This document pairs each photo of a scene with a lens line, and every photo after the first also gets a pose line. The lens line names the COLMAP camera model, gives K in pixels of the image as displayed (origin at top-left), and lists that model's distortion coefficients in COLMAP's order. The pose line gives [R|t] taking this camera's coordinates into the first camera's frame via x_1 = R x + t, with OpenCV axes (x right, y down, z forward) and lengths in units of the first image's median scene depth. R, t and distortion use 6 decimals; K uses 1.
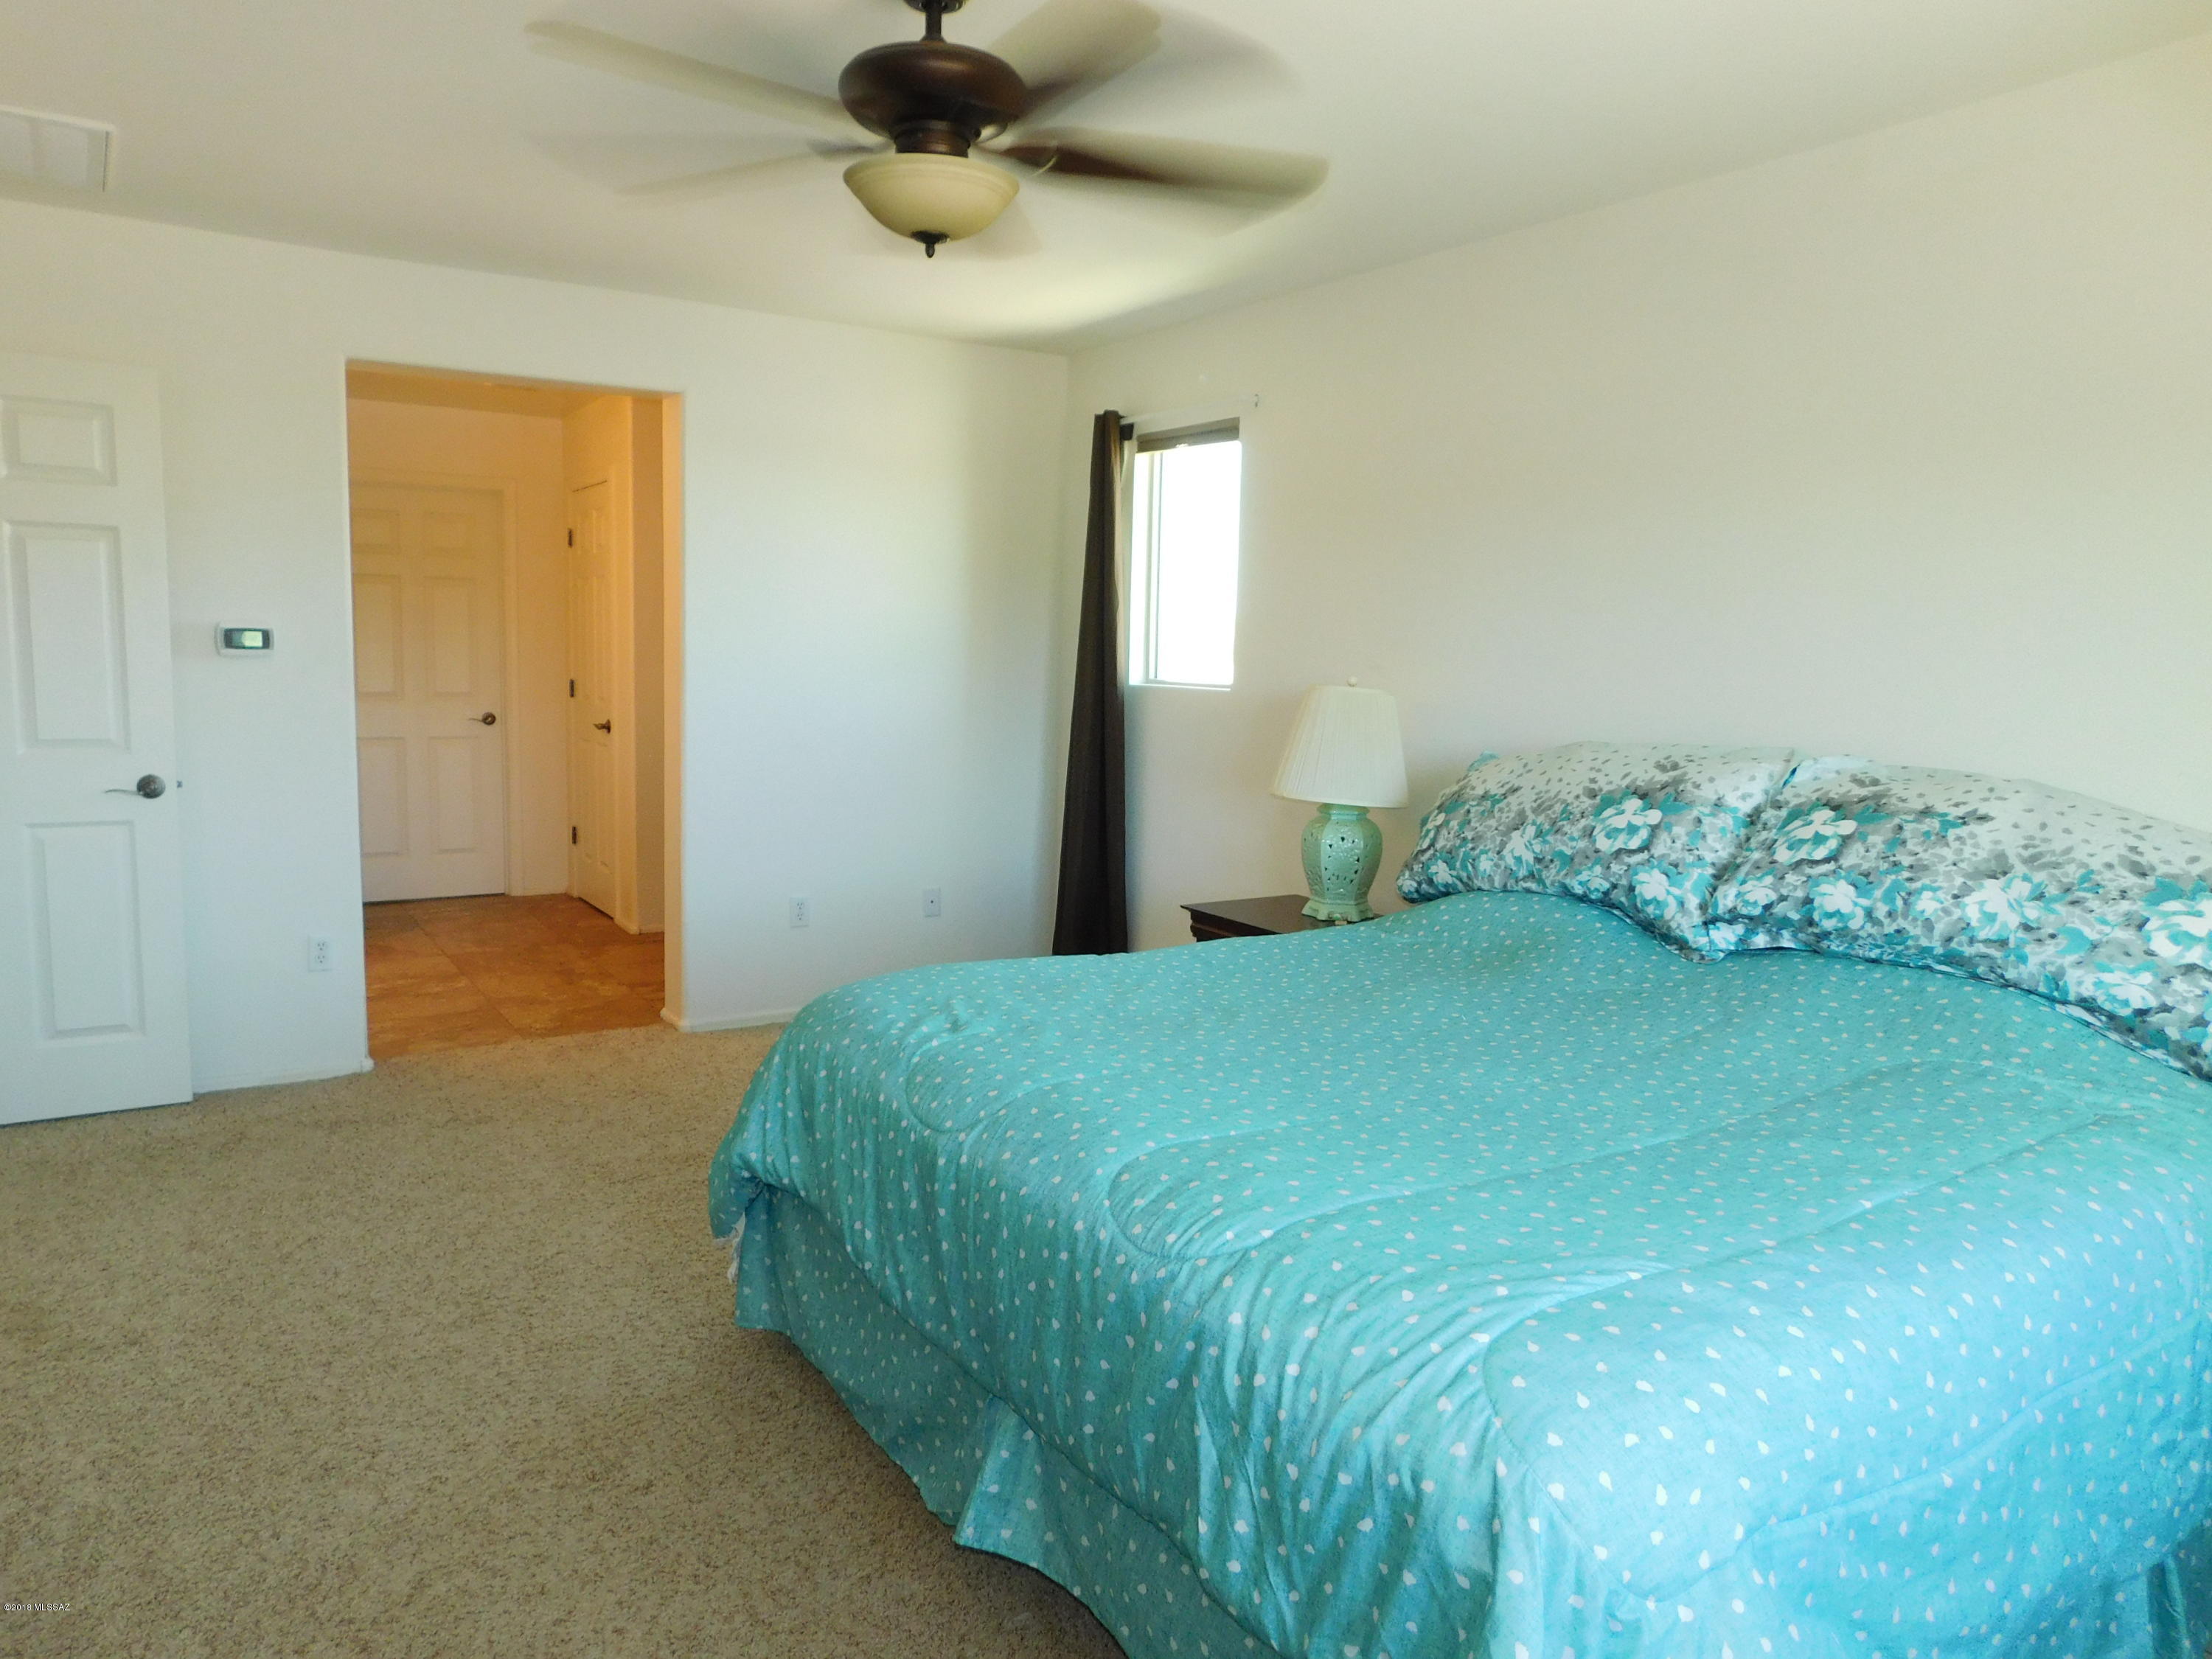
lens RADIAL K [[1434.4, 0, 1113.6], [0, 1434.4, 830.3], [0, 0, 1]] dist [-0.047025, 0.007157]
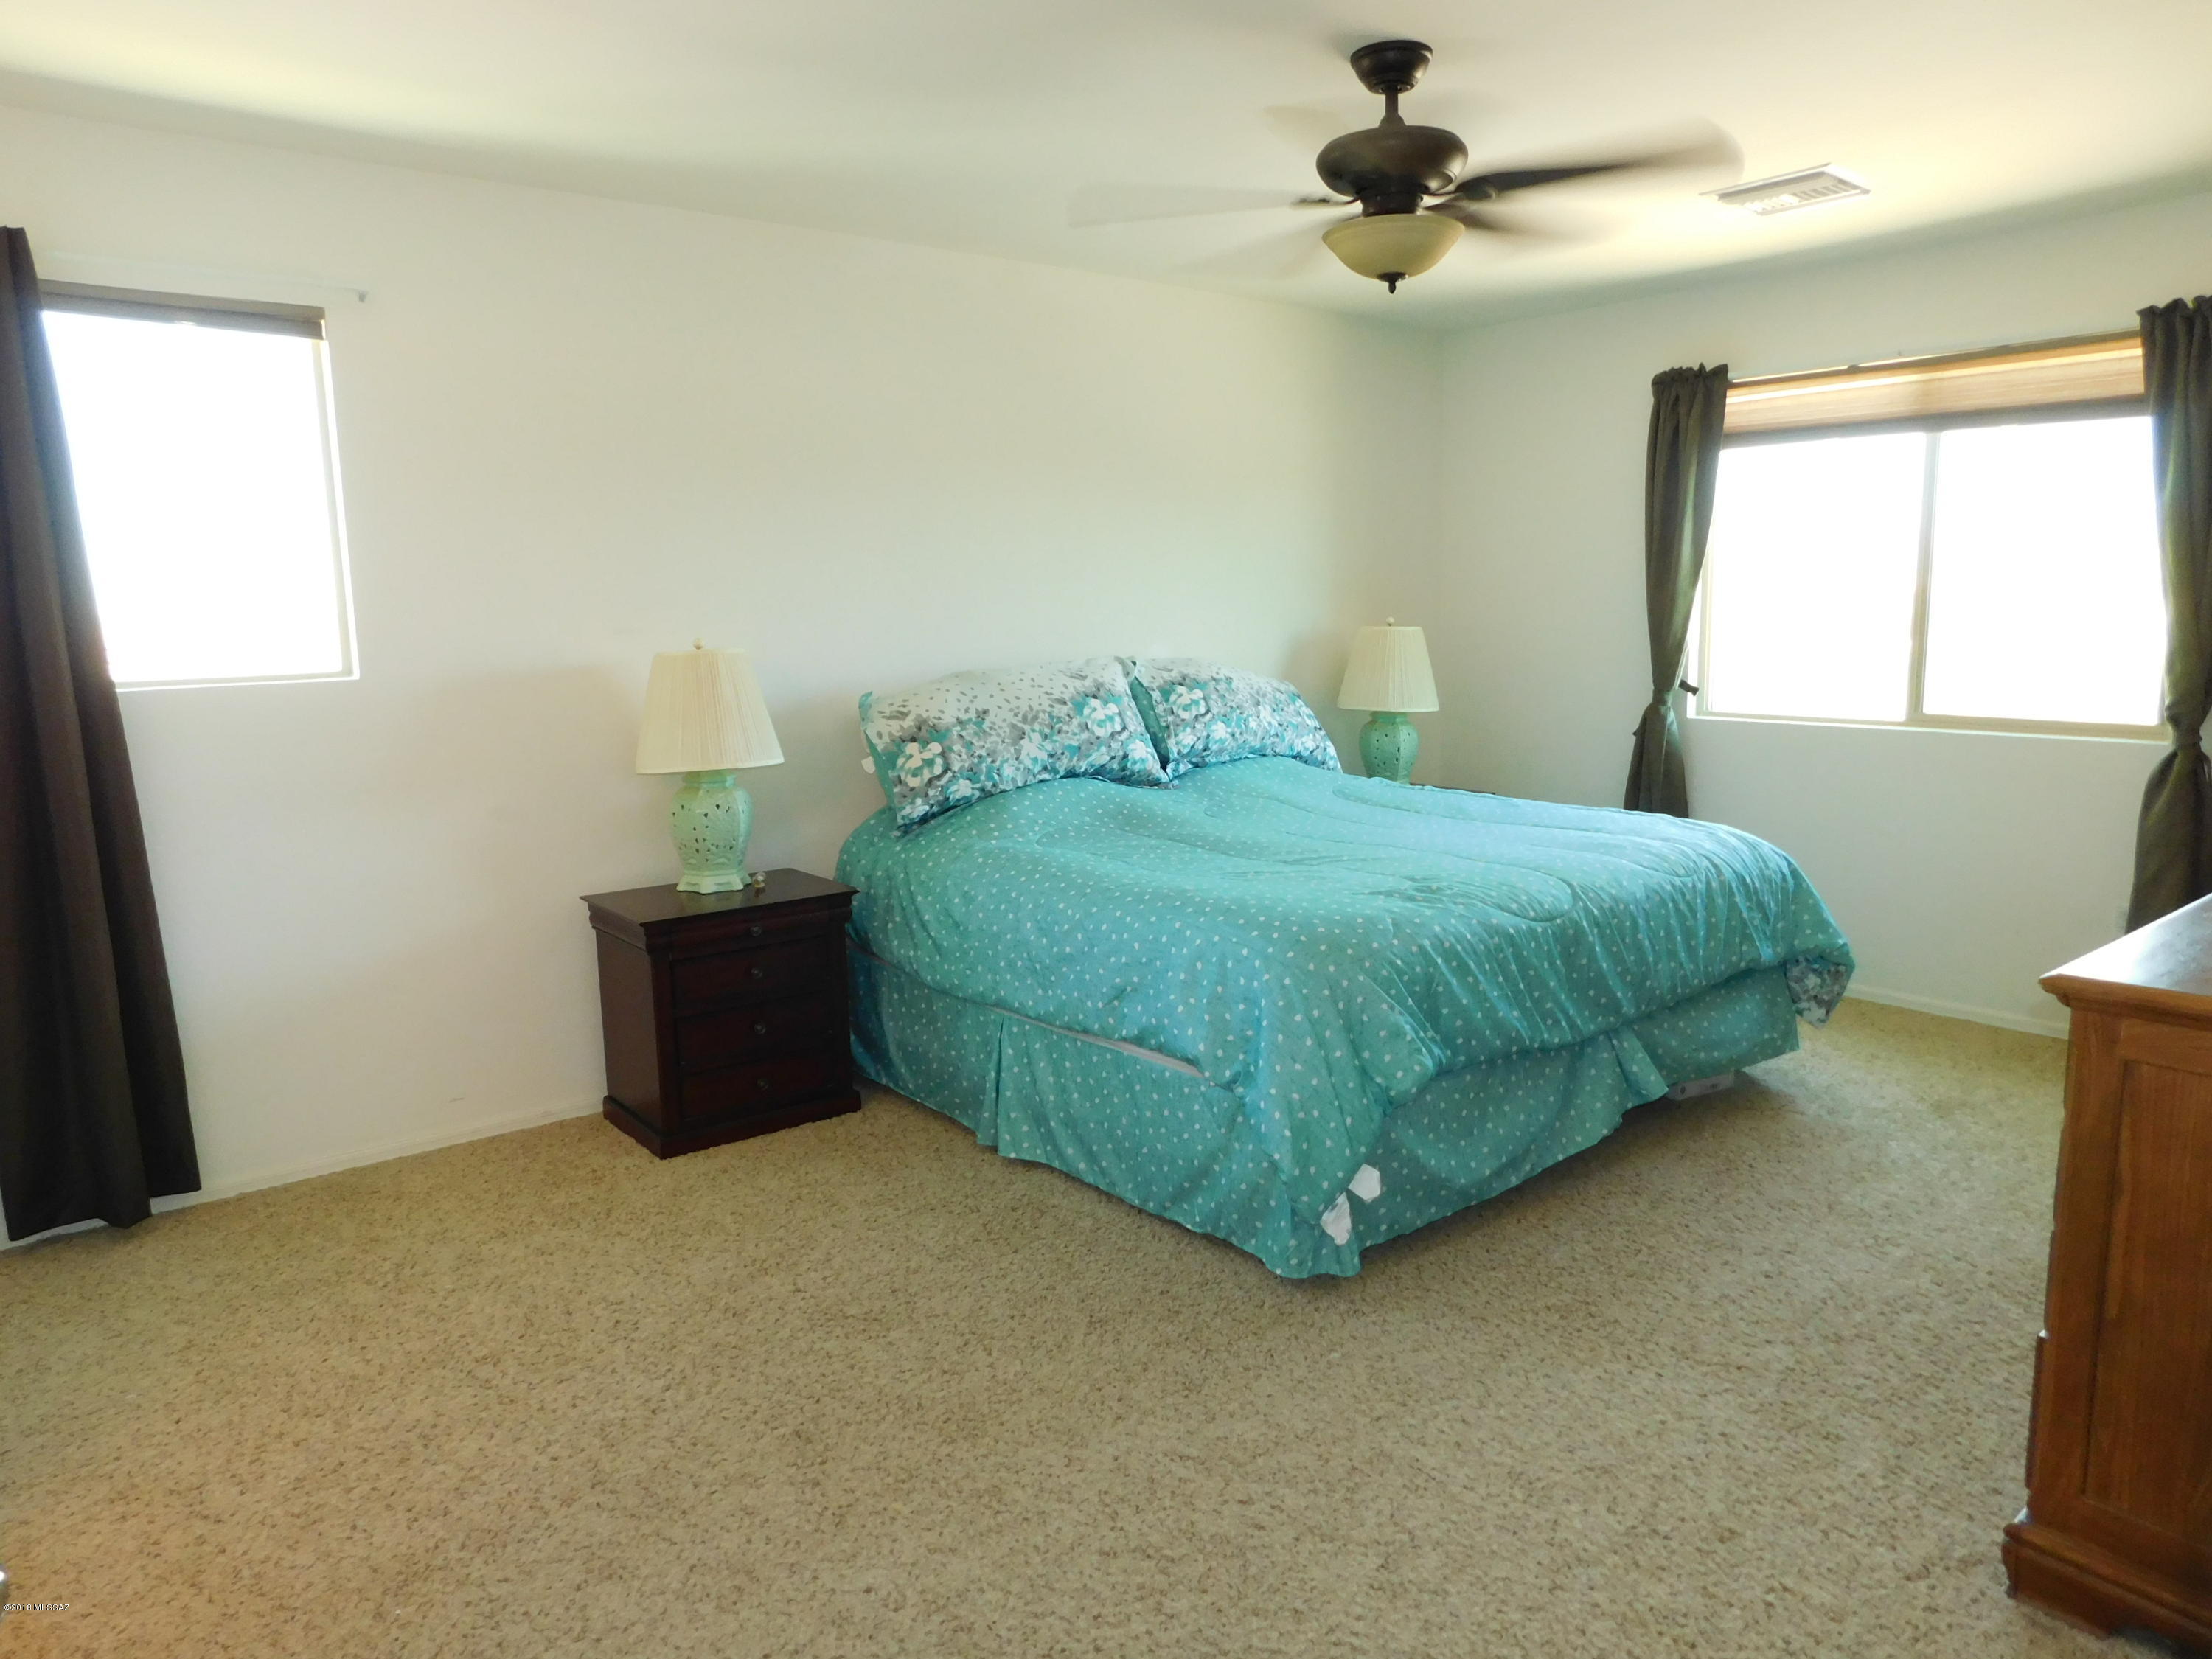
lens RADIAL K [[1434.4, 0, 1106.4], [0, 1434.4, 831.9], [0, 0, 1]] dist [-0.047025, 0.007157]
pose [[-0.073312, -0.183745, 0.980236, -1.012625], [0.144003, 0.970631, 0.192714, -0.157220], [-0.986858, 0.155285, -0.044699, 0.975467]]
